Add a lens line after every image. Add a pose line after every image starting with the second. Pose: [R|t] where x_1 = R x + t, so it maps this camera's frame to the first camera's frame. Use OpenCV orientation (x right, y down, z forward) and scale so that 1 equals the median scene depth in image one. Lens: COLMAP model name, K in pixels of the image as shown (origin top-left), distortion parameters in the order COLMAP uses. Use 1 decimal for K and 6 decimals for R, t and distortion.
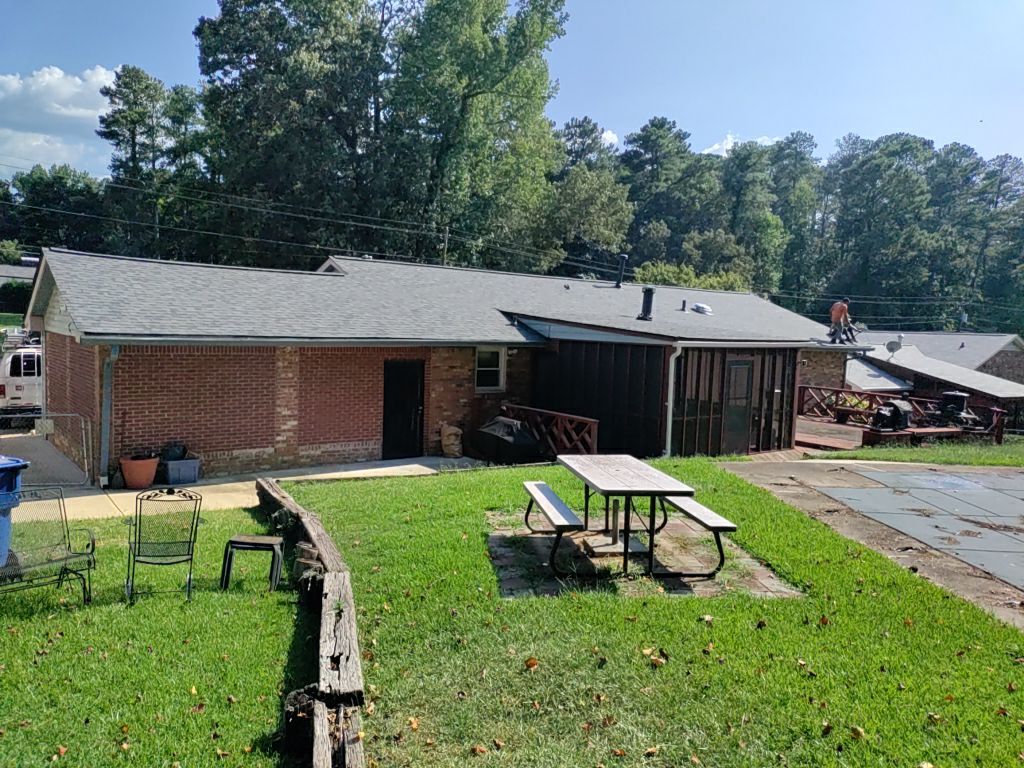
lens RADIAL K [[765.1, 0, 517.7], [0, 765.1, 380.2], [0, 0, 1]] dist [0.043269, -0.038918]
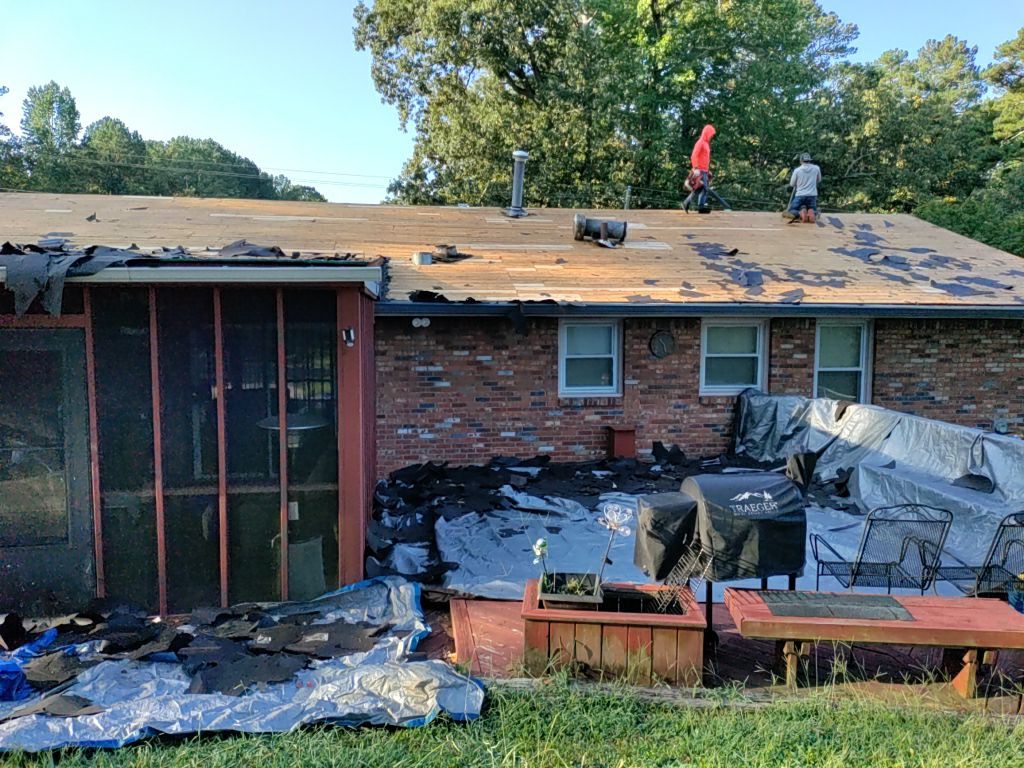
lens RADIAL K [[765.1, 0, 517.7], [0, 765.1, 380.2], [0, 0, 1]] dist [0.043269, -0.038918]
pose [[0.871277, 0.012617, -0.490629, 0.404634], [-0.010697, 0.999920, 0.006719, -0.005556], [0.490674, -0.000606, 0.871343, 0.509163]]
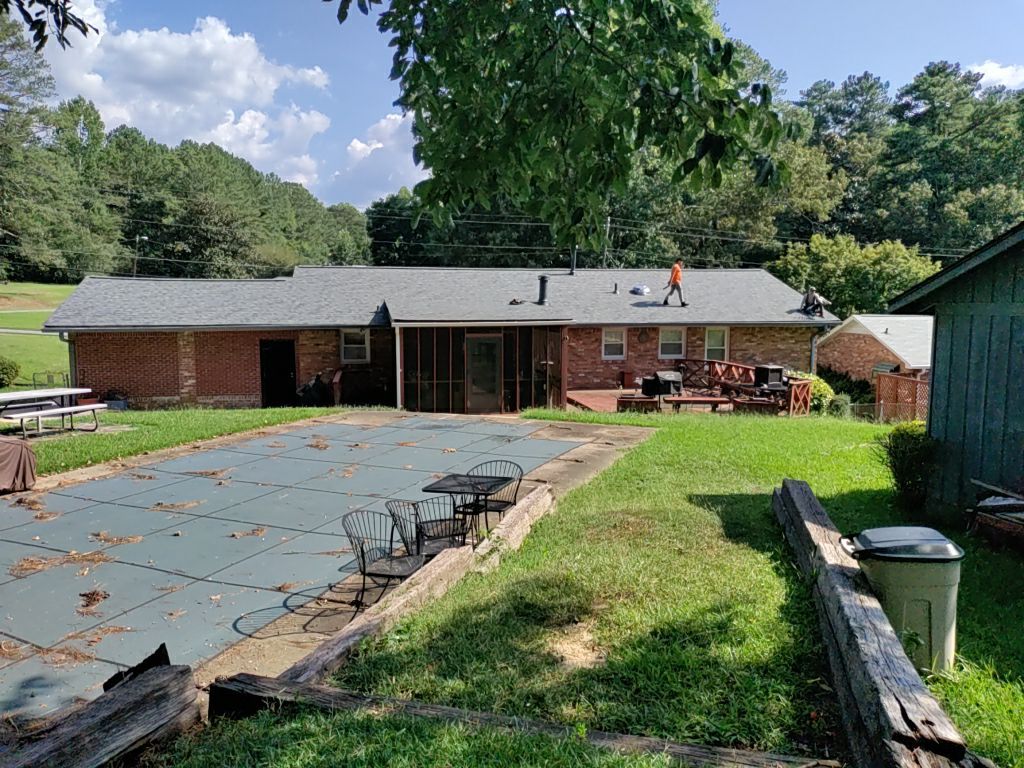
lens RADIAL K [[765.1, 0, 517.7], [0, 765.1, 380.2], [0, 0, 1]] dist [0.043269, -0.038918]
pose [[0.893300, 0.014209, -0.449237, 0.570821], [-0.003446, 0.999687, 0.024766, 0.007724], [0.449448, -0.020576, 0.893069, -0.050918]]
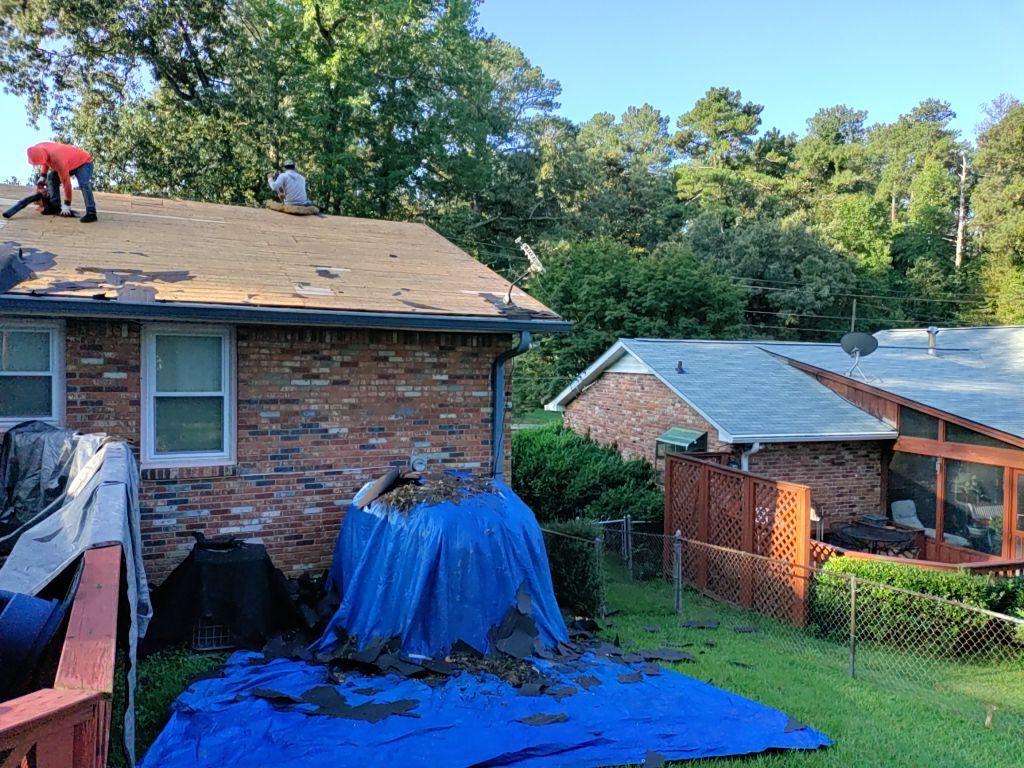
lens RADIAL K [[760.2, 0, 522.5], [0, 760.2, 382.1], [0, 0, 1]] dist [0.082280, -0.077106]
pose [[0.977007, -0.011899, -0.212874, 0.549126], [0.002010, 0.998911, -0.046609, -0.000656], [0.213196, 0.045109, 0.975967, 0.688484]]
